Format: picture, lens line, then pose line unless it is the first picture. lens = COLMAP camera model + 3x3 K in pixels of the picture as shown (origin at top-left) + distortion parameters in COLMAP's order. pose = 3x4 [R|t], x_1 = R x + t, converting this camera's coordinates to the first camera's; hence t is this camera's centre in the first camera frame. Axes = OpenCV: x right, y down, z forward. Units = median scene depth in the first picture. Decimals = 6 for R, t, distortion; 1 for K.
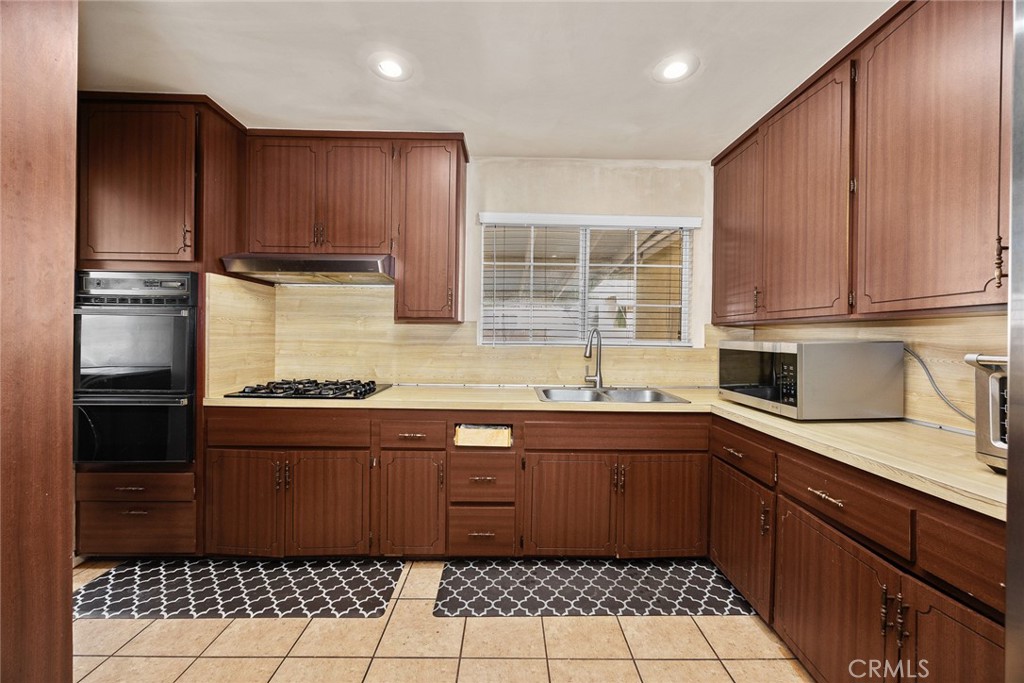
lens RADIAL K [[397.5, 0, 498.8], [0, 397.5, 345.4], [0, 0, 1]] dist [-0.000976, -0.000020]
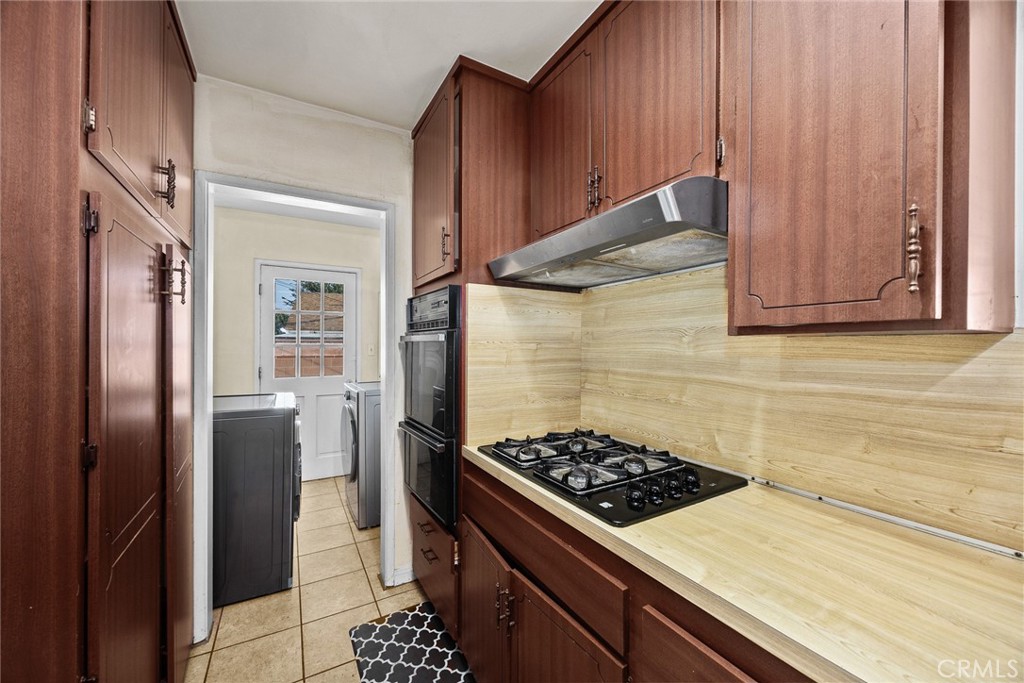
lens RADIAL K [[397.5, 0, 498.8], [0, 397.5, 345.4], [0, 0, 1]] dist [-0.000976, -0.000020]
pose [[0.515379, -0.013593, -0.856854, -0.035646], [-0.014156, 0.999603, -0.024372, -0.038701], [0.856845, 0.024690, 0.514982, 0.568989]]
